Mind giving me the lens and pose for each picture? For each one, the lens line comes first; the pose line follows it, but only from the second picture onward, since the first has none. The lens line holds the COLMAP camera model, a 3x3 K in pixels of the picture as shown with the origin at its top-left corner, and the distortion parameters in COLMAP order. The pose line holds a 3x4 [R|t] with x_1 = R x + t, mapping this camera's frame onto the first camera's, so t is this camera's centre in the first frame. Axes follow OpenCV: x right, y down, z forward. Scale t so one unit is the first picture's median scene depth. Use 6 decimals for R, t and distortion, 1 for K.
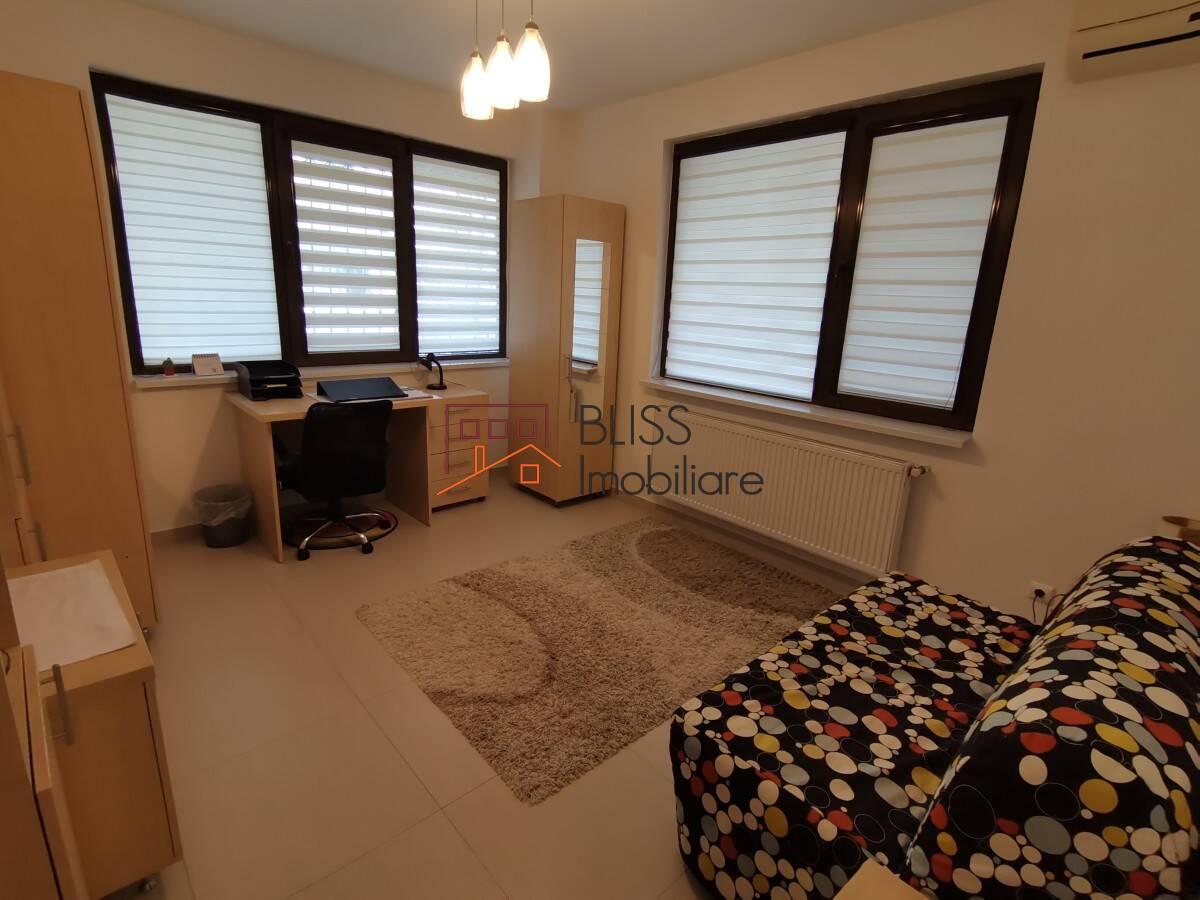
lens RADIAL K [[597.3, 0, 608.2], [0, 597.3, 448.1], [0, 0, 1]] dist [0.022910, -0.007170]
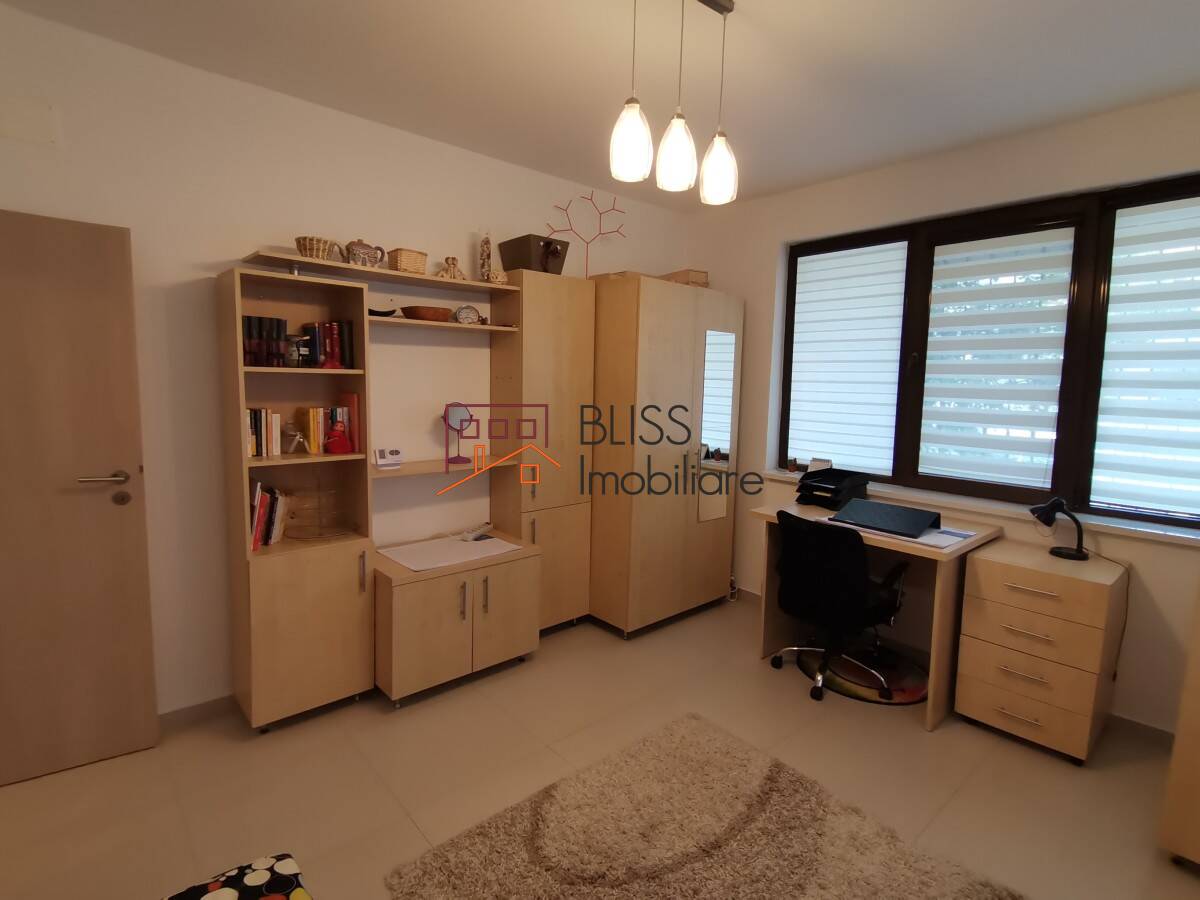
lens RADIAL K [[597.3, 0, 599.9], [0, 597.3, 451.3], [0, 0, 1]] dist [0.022910, -0.007170]
pose [[-0.009660, 0.083903, -0.996427, 0.459750], [-0.276711, 0.957337, 0.083294, -0.159191], [0.960905, 0.276526, 0.013969, 0.632586]]
